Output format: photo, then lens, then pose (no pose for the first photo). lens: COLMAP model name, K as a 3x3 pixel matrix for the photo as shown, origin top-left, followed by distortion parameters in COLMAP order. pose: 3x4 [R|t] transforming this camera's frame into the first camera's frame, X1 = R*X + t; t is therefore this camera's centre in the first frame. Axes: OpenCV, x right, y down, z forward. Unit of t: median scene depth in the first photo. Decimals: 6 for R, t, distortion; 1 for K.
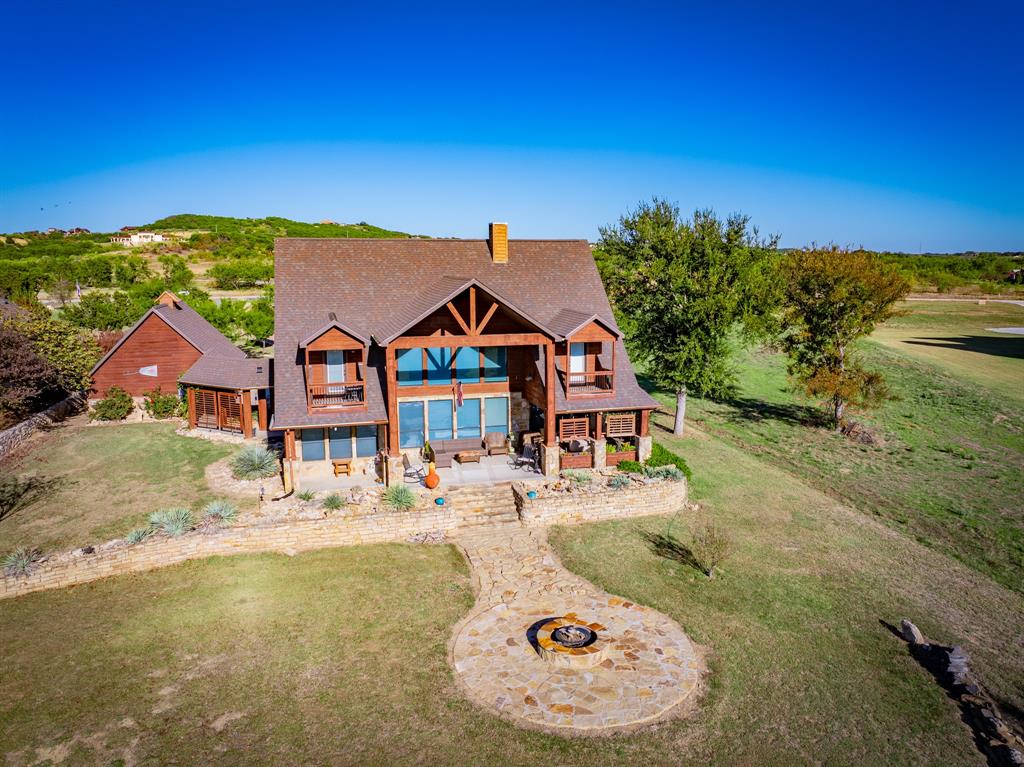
lens RADIAL K [[684.0, 0, 512.0], [0, 684.0, 383.5], [0, 0, 1]] dist [0.004823, 0.001241]
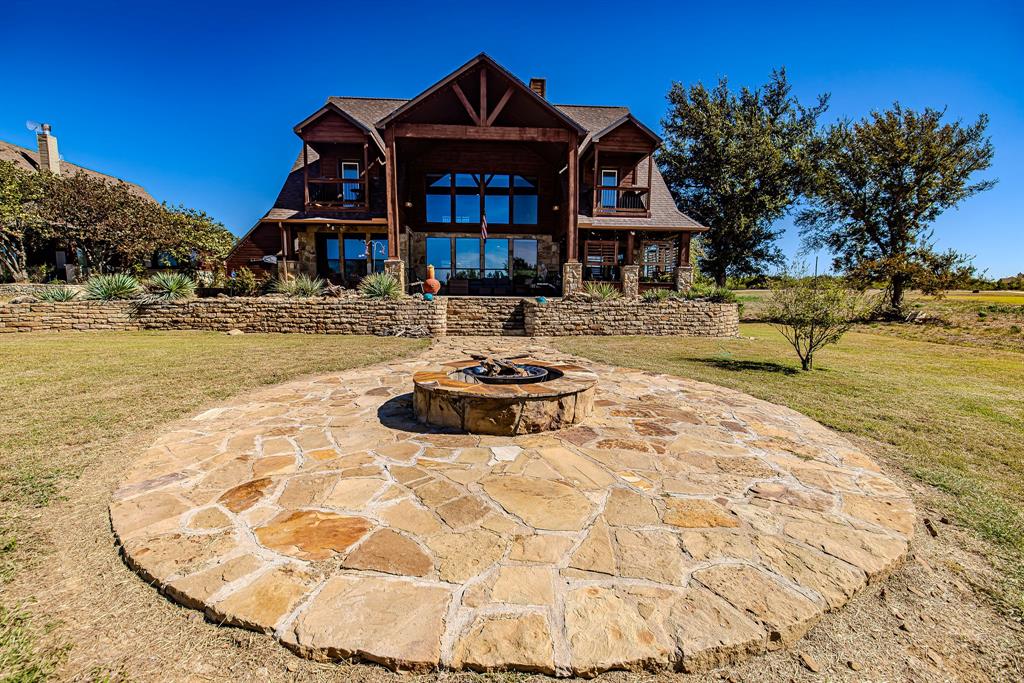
lens RADIAL K [[434.8, 0, 512.4], [0, 434.8, 338.4], [0, 0, 1]] dist [-0.001024, 0.000015]
pose [[0.983101, 0.027889, -0.180925, 0.087882], [-0.037500, 0.998049, -0.049920, 0.225932], [0.179180, 0.055861, 0.982229, 0.470866]]
